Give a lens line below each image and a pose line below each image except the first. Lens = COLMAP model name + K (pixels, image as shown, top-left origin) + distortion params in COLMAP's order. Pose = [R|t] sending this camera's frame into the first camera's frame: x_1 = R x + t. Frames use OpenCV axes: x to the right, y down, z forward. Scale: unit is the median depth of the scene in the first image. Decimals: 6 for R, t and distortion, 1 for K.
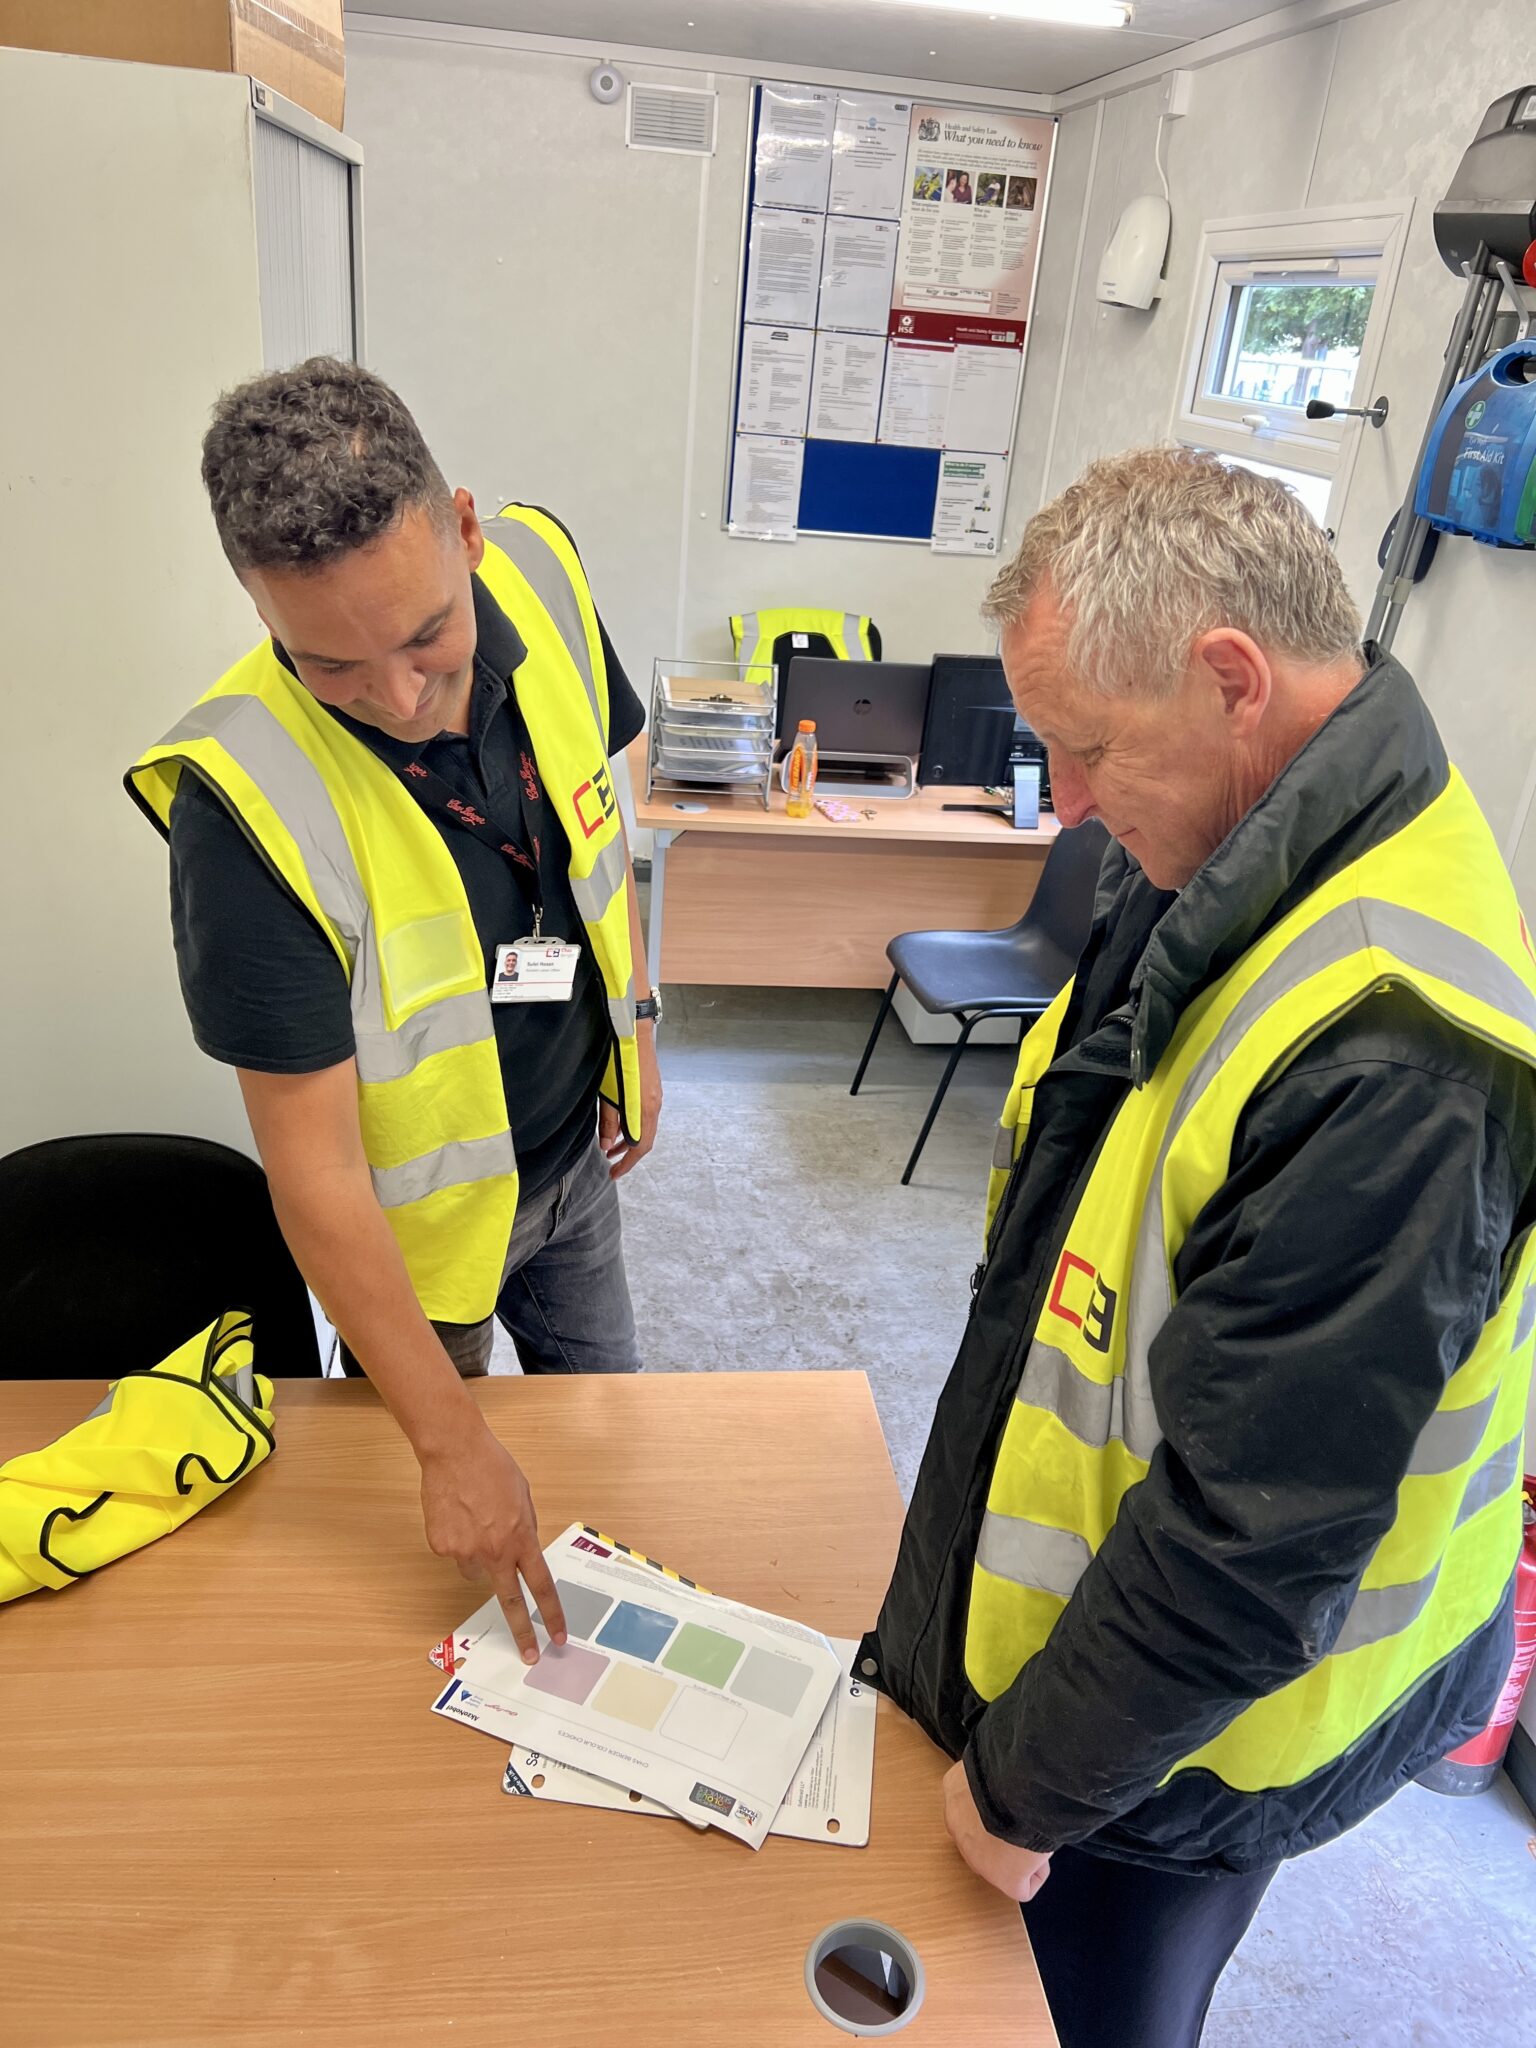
lens RADIAL K [[1545.6, 0, 768.0], [0, 1545.6, 1024.0], [0, 0, 1]] dist [-0.008506, -0.001138]
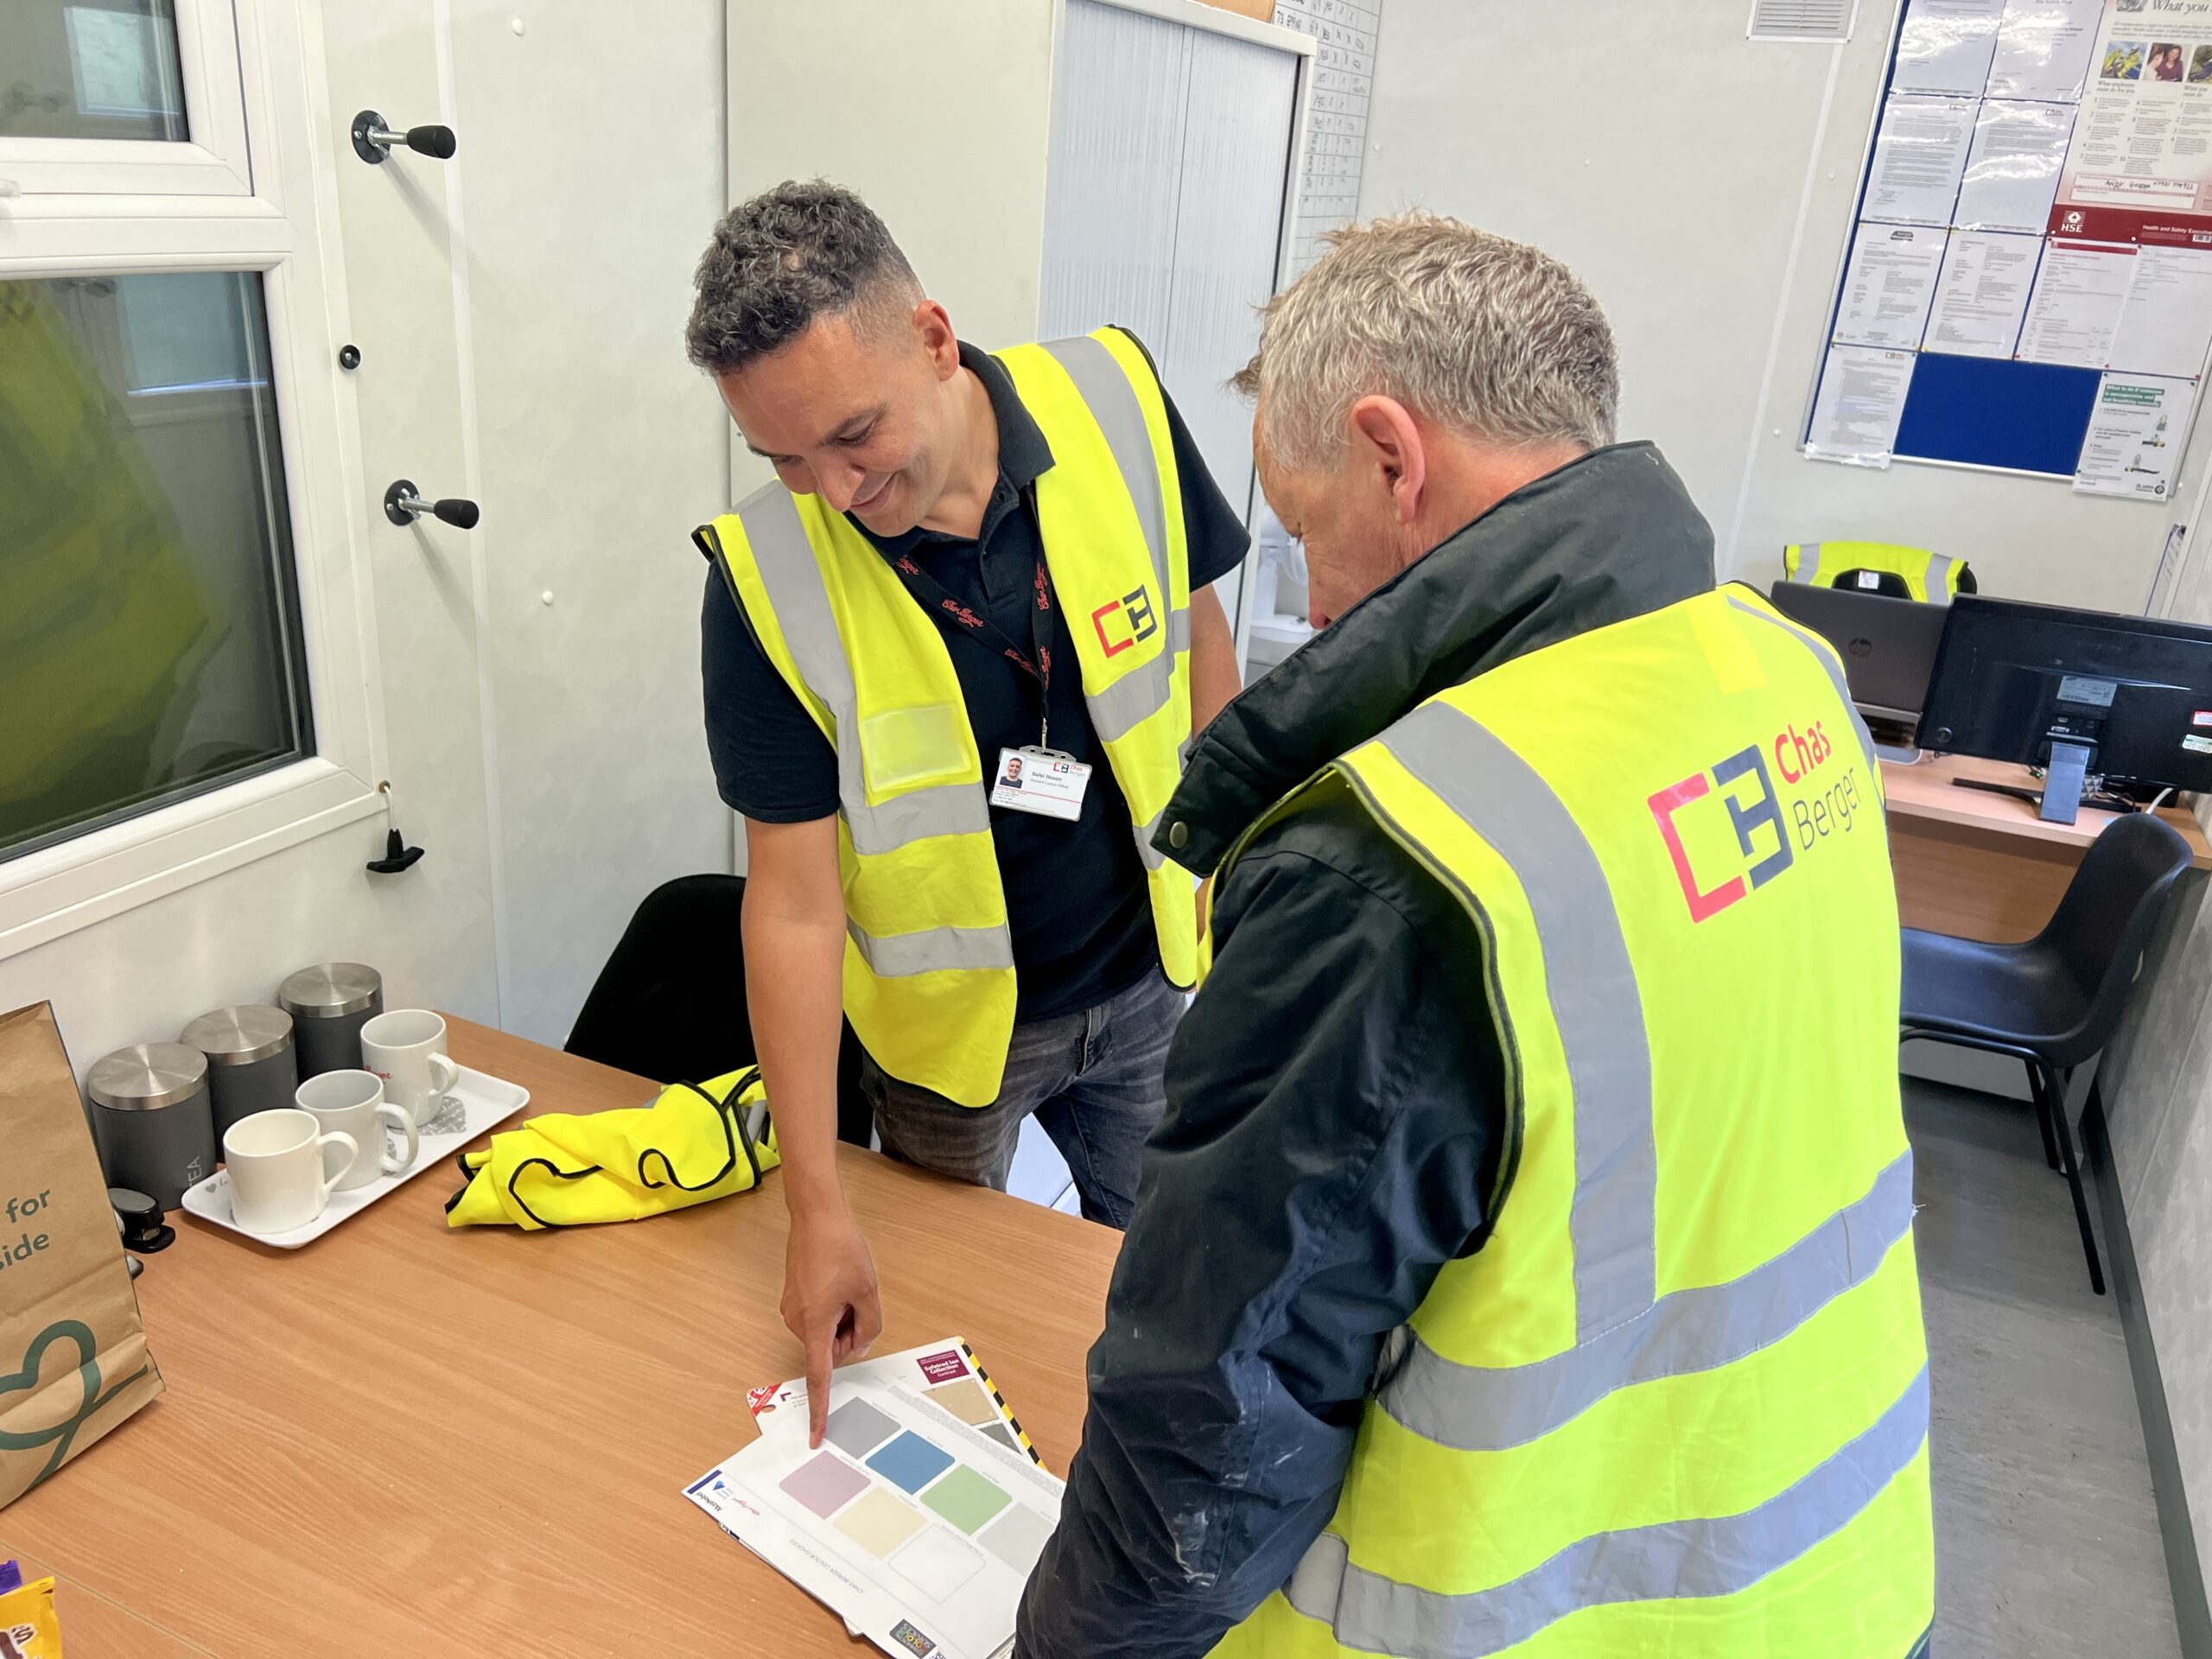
lens RADIAL K [[1668.4, 0, 1055.3], [0, 1668.4, 869.2], [0, 0, 1]] dist [-0.042775, -0.013077]
pose [[0.843427, 0.162488, -0.512083, 0.137540], [-0.200892, 0.979407, -0.020106, 0.013367], [0.498271, 0.119832, 0.858700, 0.025364]]
